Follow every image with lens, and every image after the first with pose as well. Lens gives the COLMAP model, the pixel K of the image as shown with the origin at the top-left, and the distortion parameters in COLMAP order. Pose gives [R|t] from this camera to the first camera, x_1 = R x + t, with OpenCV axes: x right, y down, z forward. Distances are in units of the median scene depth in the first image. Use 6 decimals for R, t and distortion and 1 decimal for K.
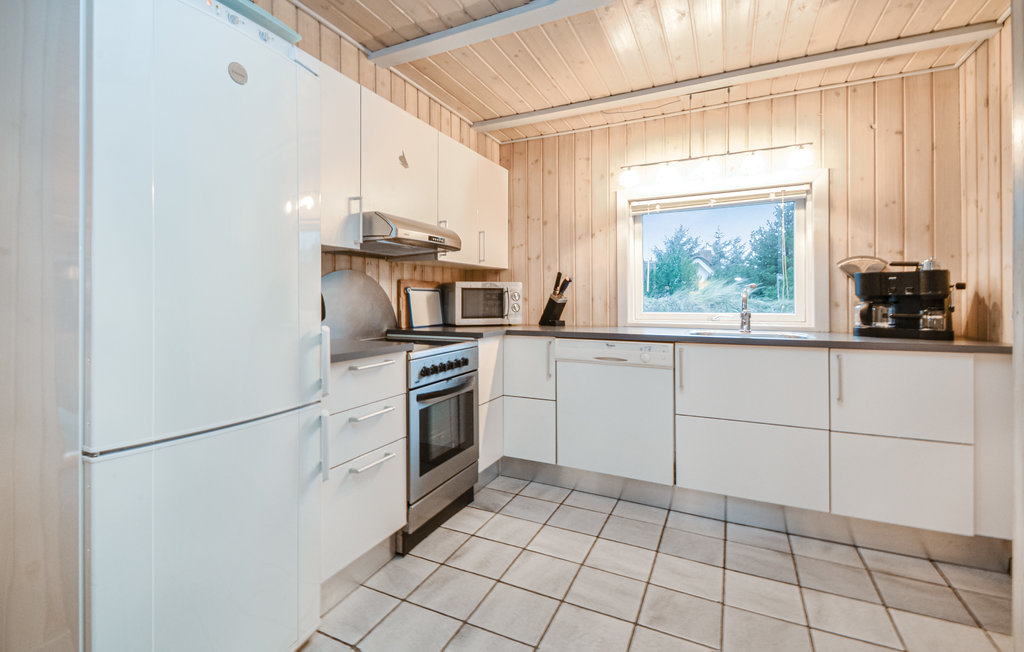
lens RADIAL K [[457.3, 0, 510.0], [0, 457.3, 300.9], [0, 0, 1]] dist [0.029521, -0.021049]
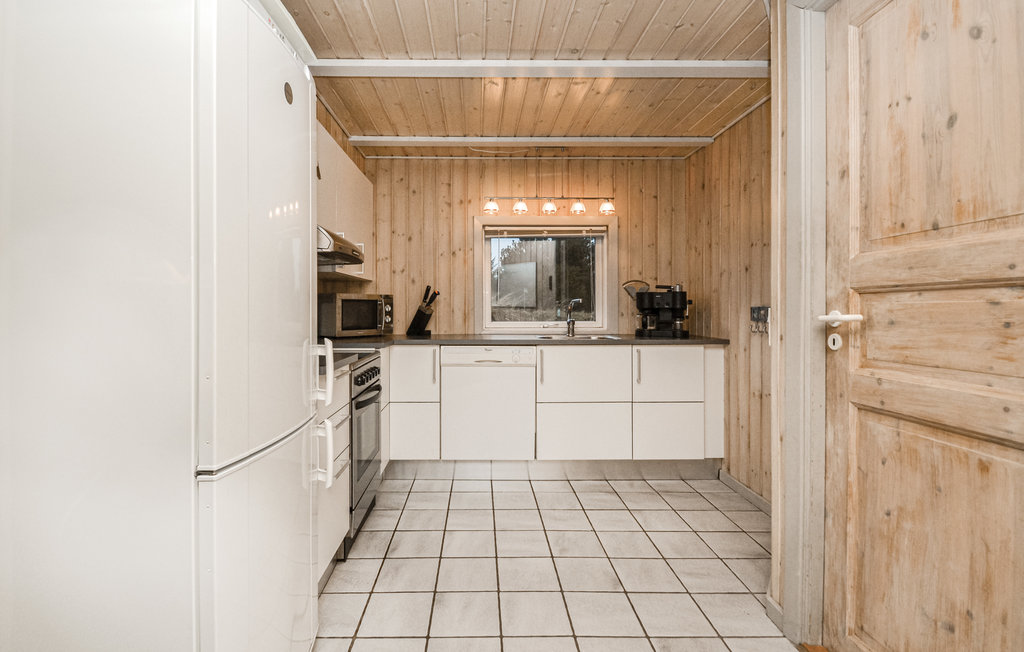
lens RADIAL K [[461.9, 0, 510.8], [0, 461.9, 311.0], [0, 0, 1]] dist [-0.000944, -0.000471]
pose [[0.871287, -0.001261, 0.490772, -0.280360], [0.001562, 0.999999, -0.000203, -0.002453], [-0.490771, 0.000944, 0.871288, -0.054575]]
